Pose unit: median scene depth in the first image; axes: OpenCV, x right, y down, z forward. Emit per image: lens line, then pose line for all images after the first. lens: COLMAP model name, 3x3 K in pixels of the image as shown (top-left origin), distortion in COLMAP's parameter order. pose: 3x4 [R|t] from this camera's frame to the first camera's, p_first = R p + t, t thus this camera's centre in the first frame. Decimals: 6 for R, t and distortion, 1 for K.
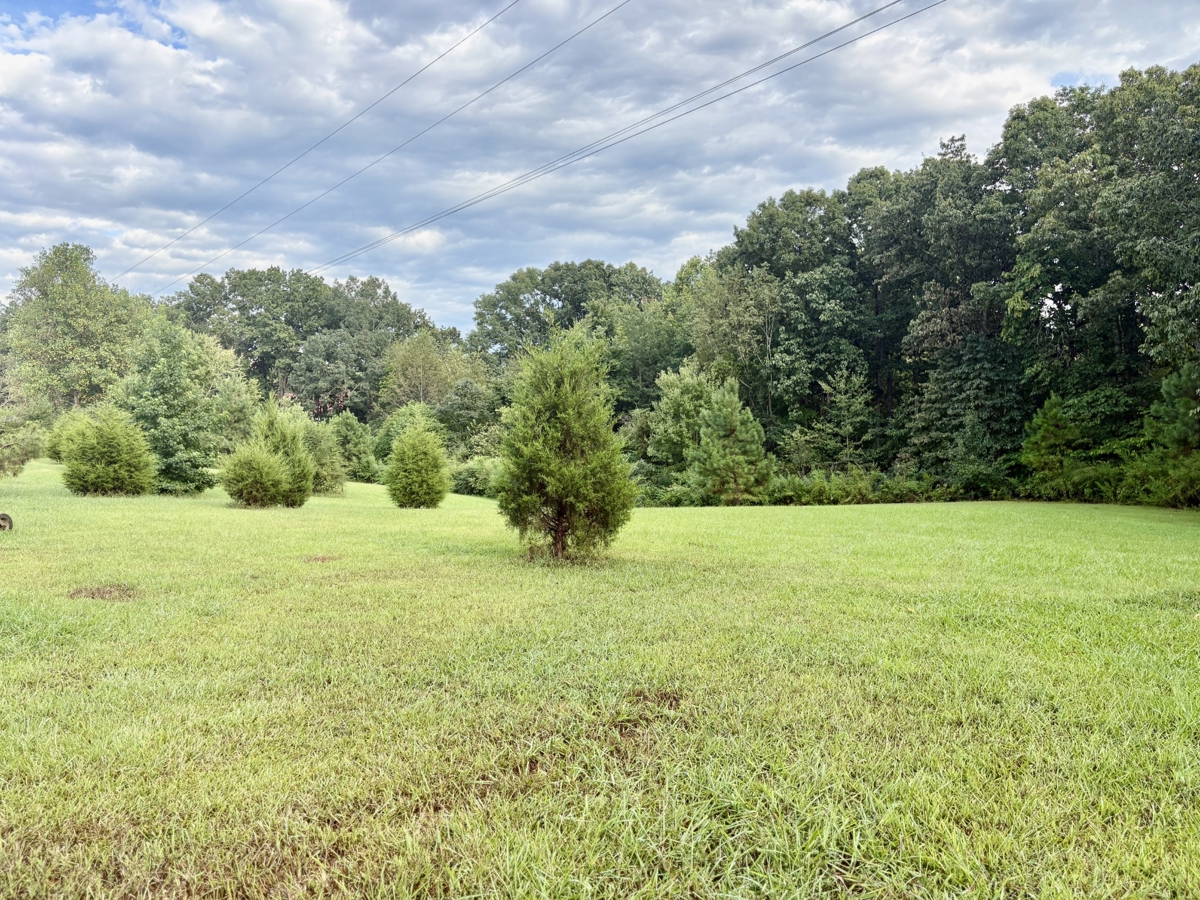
lens RADIAL K [[887.4, 0, 598.1], [0, 887.4, 458.2], [0, 0, 1]] dist [0.108726, -0.168187]
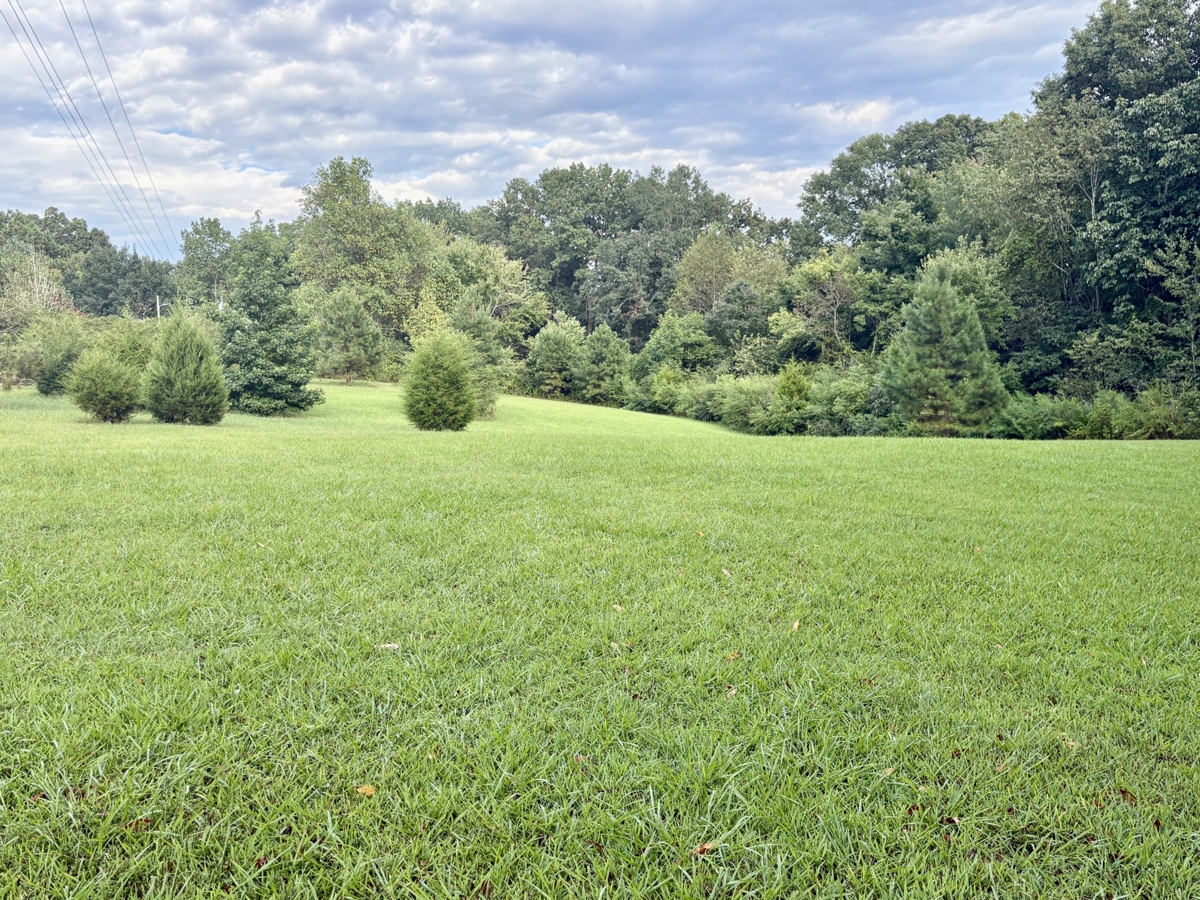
lens RADIAL K [[1058.8, 0, 600.0], [0, 1058.8, 450.0], [0, 0, 1]] dist [0.043058, -0.004629]
pose [[0.912278, 0.024519, -0.408837, 0.191931], [0.001261, 0.998034, 0.062667, 0.006411], [0.409569, -0.057685, 0.910453, 0.080250]]
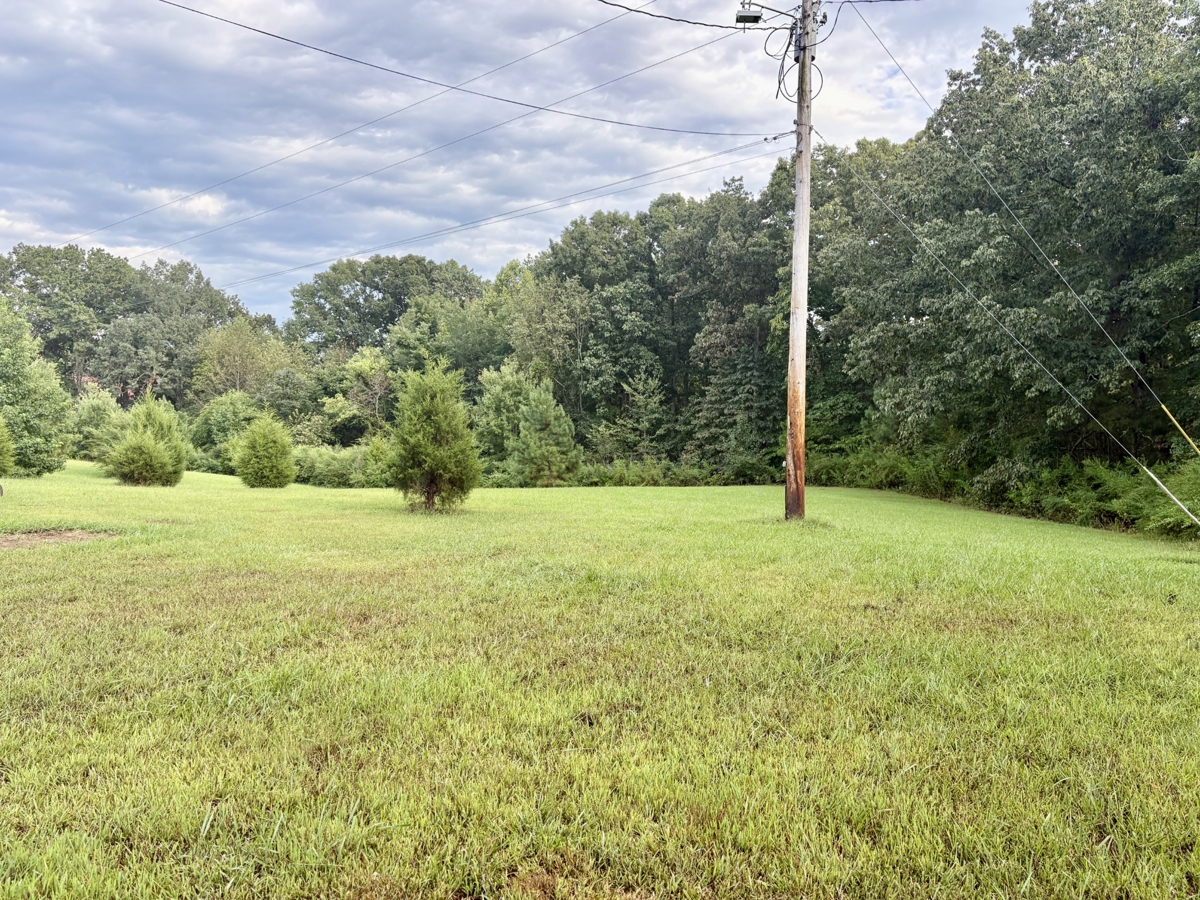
lens RADIAL K [[887.4, 0, 598.1], [0, 887.4, 458.2], [0, 0, 1]] dist [0.108726, -0.168187]
pose [[0.979014, 0.005952, 0.203706, -0.014521], [-0.007916, 0.999930, 0.008828, 0.001225], [-0.203639, -0.010255, 0.978992, -0.109553]]
